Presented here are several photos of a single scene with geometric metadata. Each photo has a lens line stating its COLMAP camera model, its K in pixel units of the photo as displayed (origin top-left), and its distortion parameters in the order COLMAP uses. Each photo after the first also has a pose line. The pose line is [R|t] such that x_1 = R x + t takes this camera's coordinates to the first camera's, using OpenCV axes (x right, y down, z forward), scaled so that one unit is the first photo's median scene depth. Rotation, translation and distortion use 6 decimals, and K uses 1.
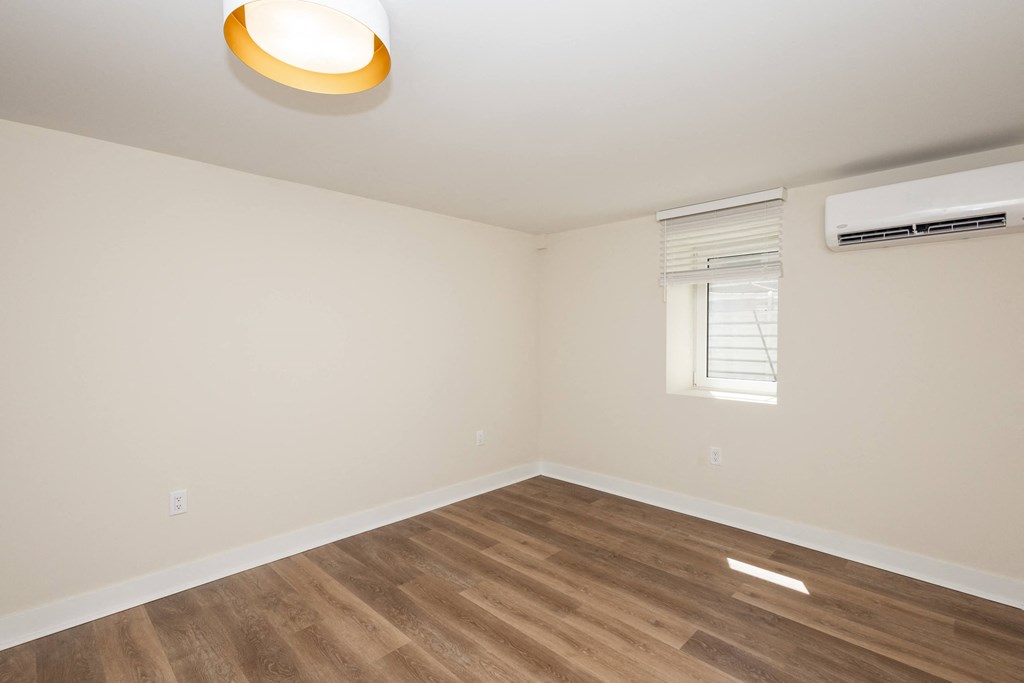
lens RADIAL K [[477.8, 0, 506.9], [0, 477.8, 339.1], [0, 0, 1]] dist [0.002802, 0.000272]
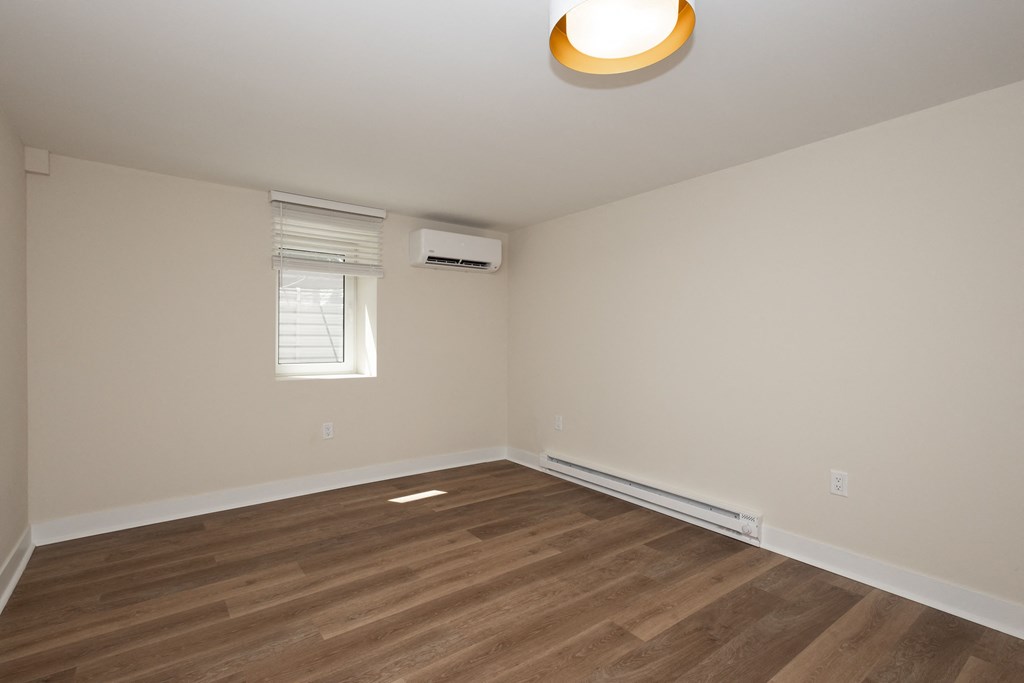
lens RADIAL K [[477.8, 0, 506.9], [0, 477.8, 339.1], [0, 0, 1]] dist [0.002802, 0.000272]
pose [[0.131749, 0.000843, 0.991283, -0.783350], [0.007138, 0.999973, -0.001799, 0.047935], [-0.991257, 0.007313, 0.131739, 0.571698]]
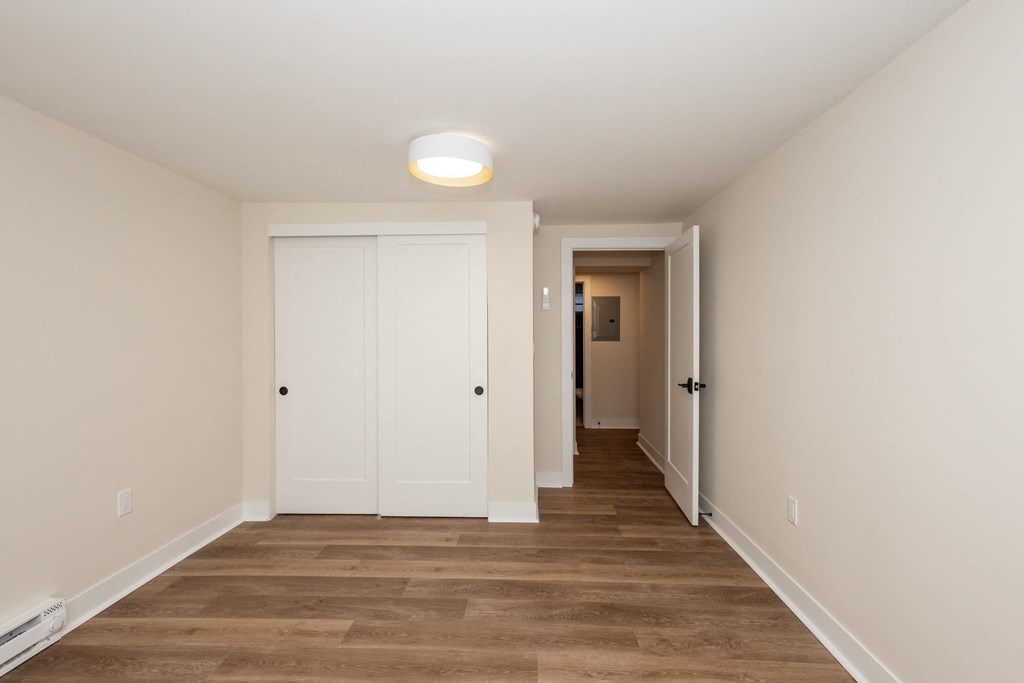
lens RADIAL K [[454.6, 0, 515.2], [0, 454.6, 338.6], [0, 0, 1]] dist [-0.000207, 0.000041]
pose [[-0.731619, 0.011099, -0.681623, 0.307223], [0.000386, 0.999874, 0.015867, -0.010405], [0.681713, 0.011346, -0.731531, 1.251895]]
